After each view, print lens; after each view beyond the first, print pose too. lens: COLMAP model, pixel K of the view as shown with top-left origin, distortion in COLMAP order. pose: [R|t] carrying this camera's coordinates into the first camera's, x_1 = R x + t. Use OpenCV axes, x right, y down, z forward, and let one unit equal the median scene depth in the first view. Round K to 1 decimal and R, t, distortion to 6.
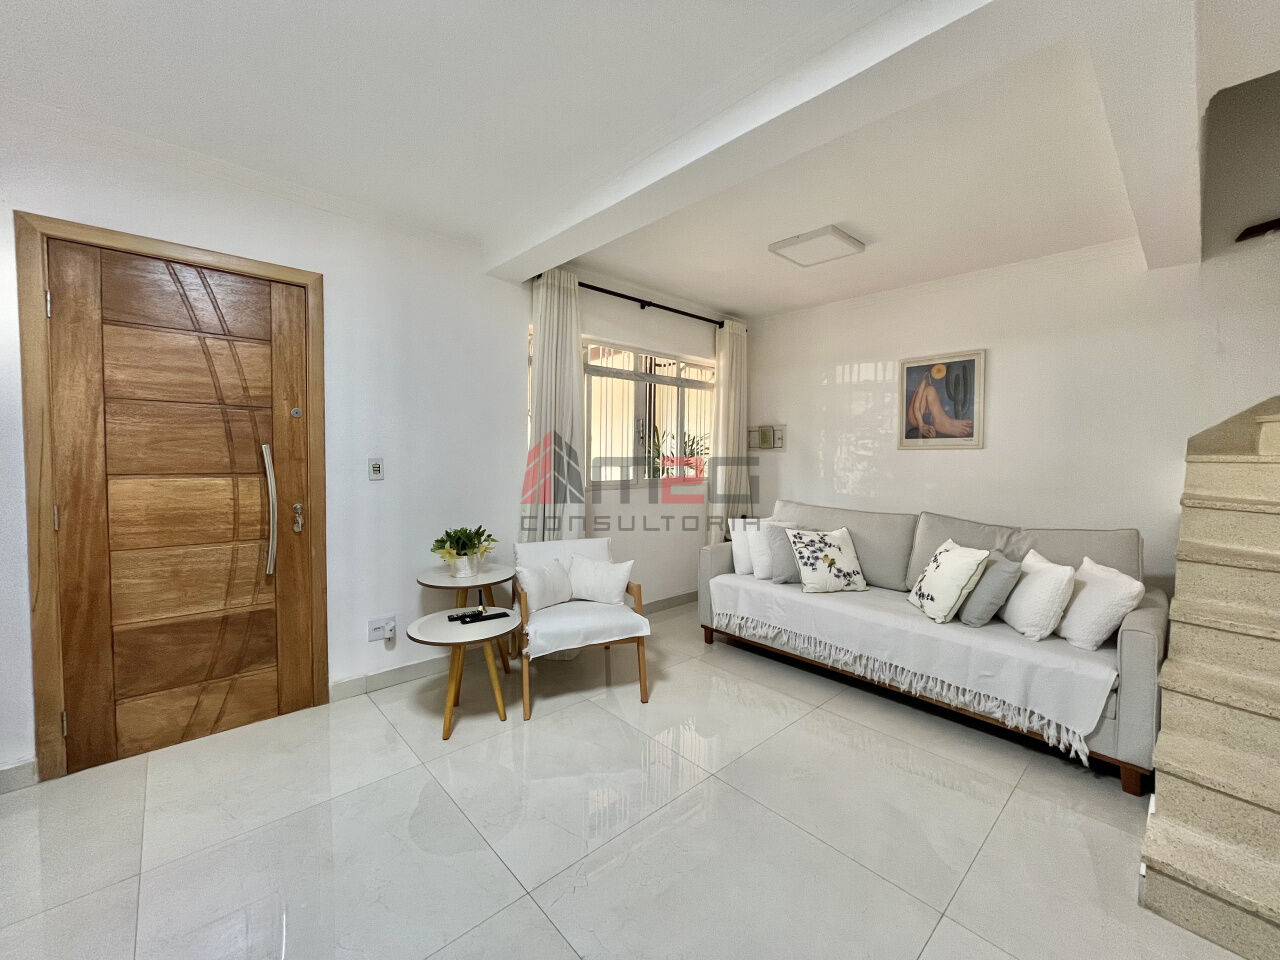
lens RADIAL K [[516.5, 0, 640.6], [0, 516.5, 478.4], [0, 0, 1]] dist [-0.003114, 0.000549]
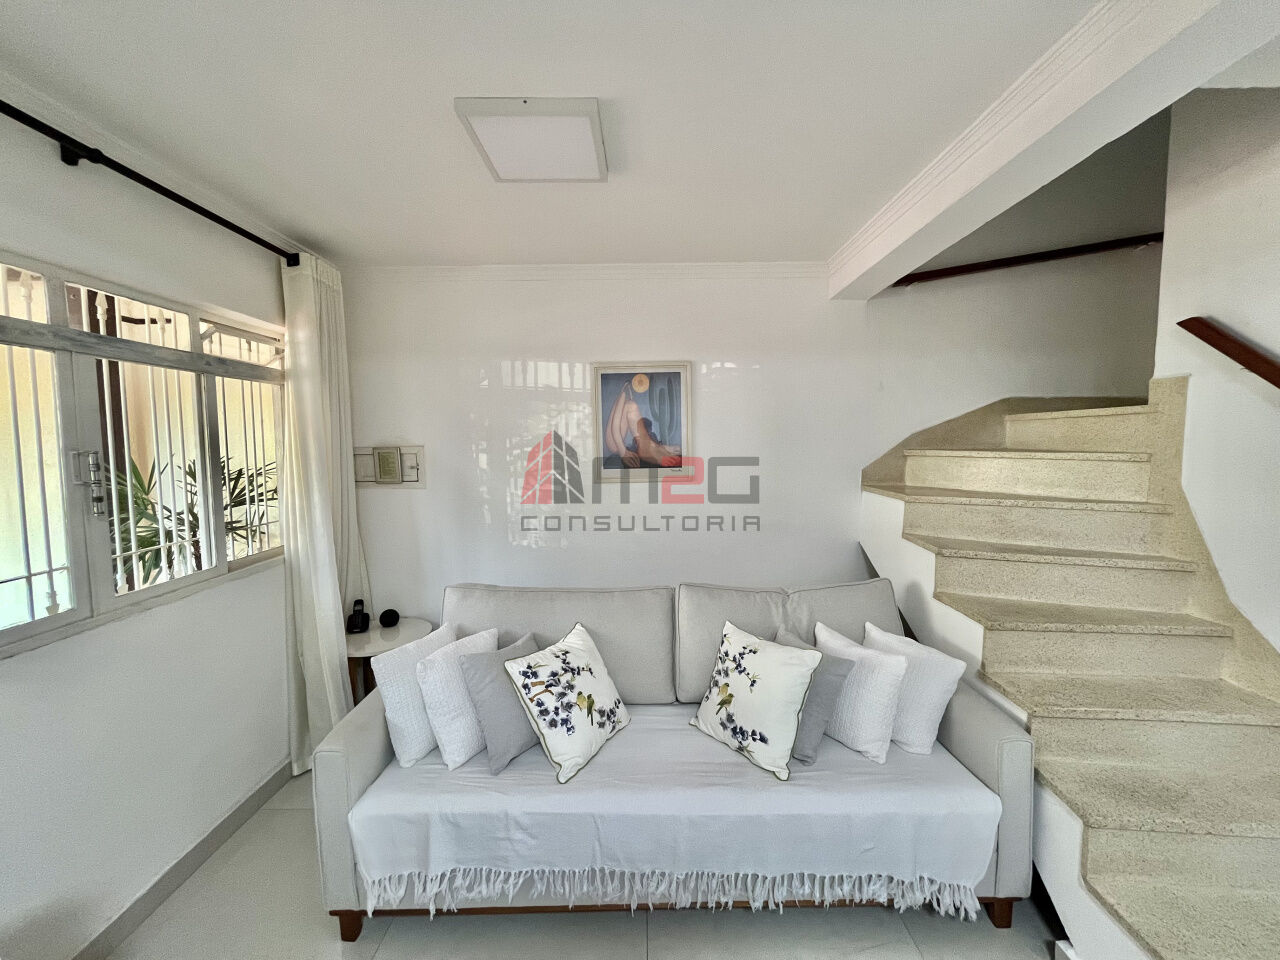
lens RADIAL K [[516.5, 0, 641.7], [0, 516.5, 477.4], [0, 0, 1]] dist [-0.003114, 0.000549]
pose [[0.677171, -0.067755, 0.732700, -0.004065], [0.051158, 0.997677, 0.044977, -0.109243], [-0.734045, 0.007026, 0.679064, 0.511969]]
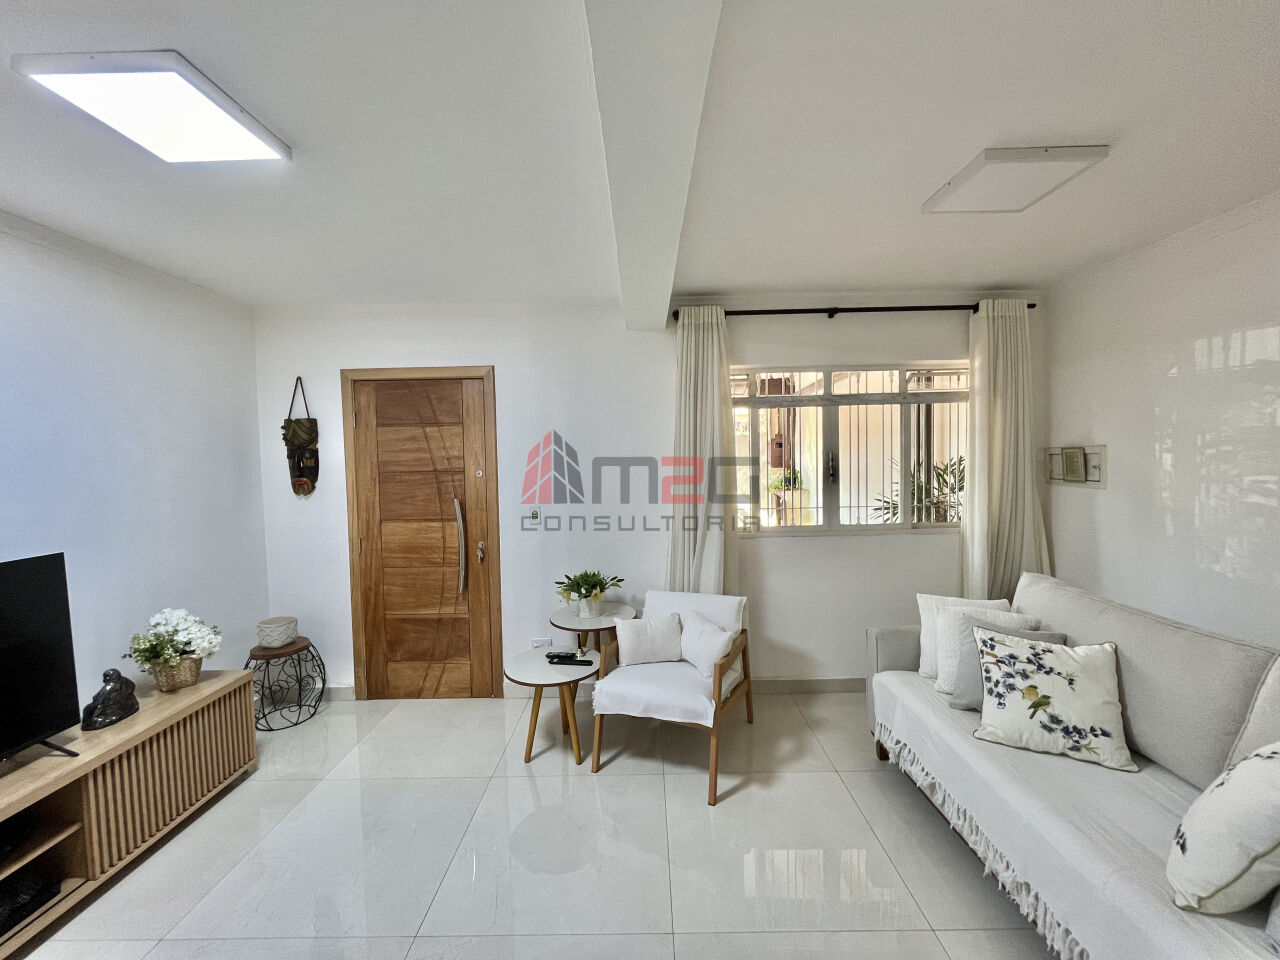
lens RADIAL K [[516.5, 0, 640.3], [0, 516.5, 477.2], [0, 0, 1]] dist [-0.003114, 0.000549]
pose [[0.729994, -0.000917, -0.683452, 0.405411], [-0.002745, 0.999987, -0.004274, -0.084039], [0.683448, 0.004996, 0.729982, 0.232446]]
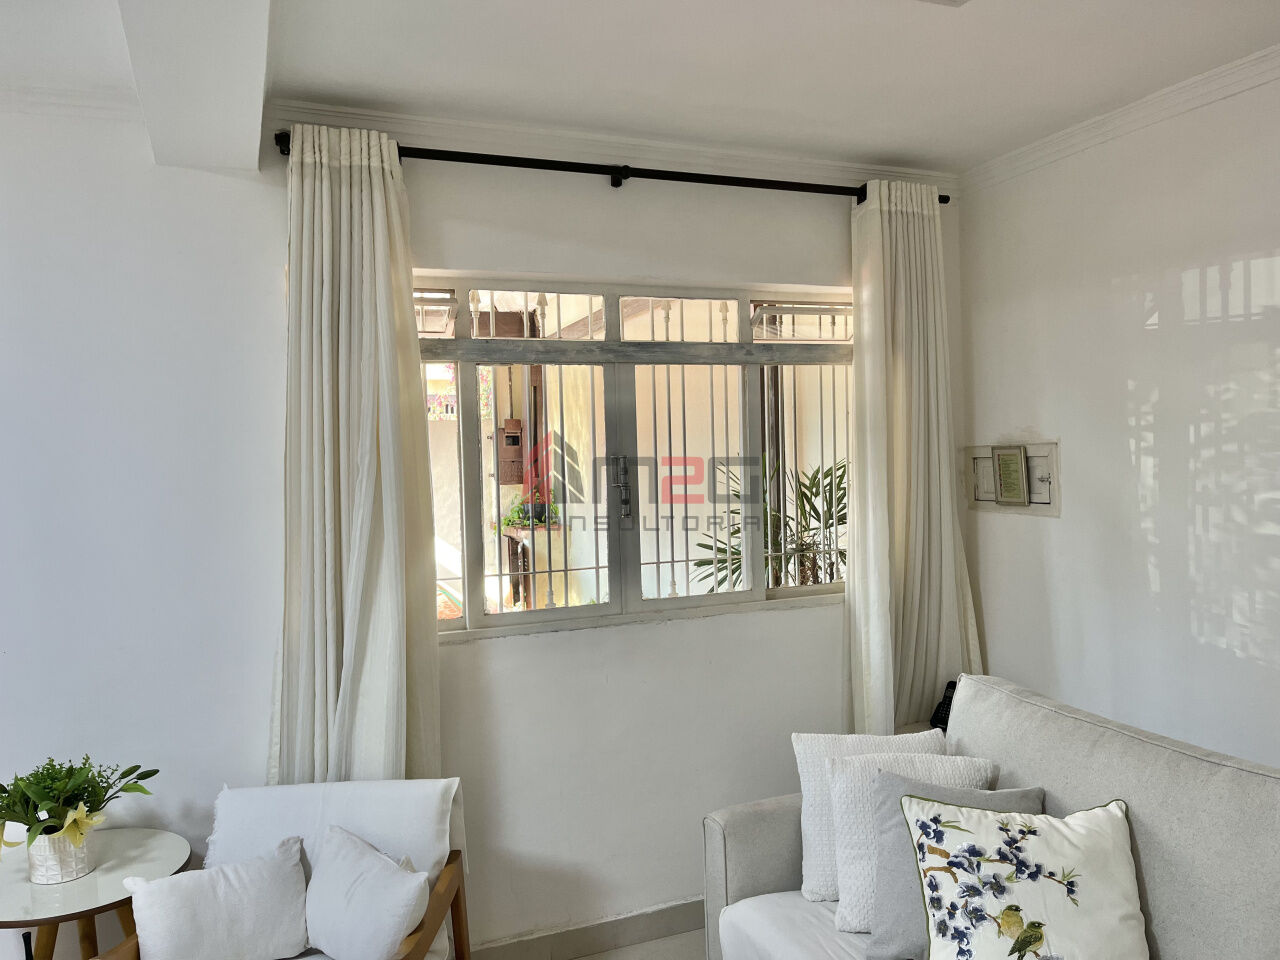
lens RADIAL K [[973.8, 0, 639.5], [0, 973.8, 483.7], [0, 0, 1]] dist [0.059145, -0.058018]
pose [[0.936194, -0.026478, -0.350484, 0.338390], [0.021570, 0.999607, -0.017901, -0.093985], [0.350820, 0.009199, 0.936398, 0.335994]]
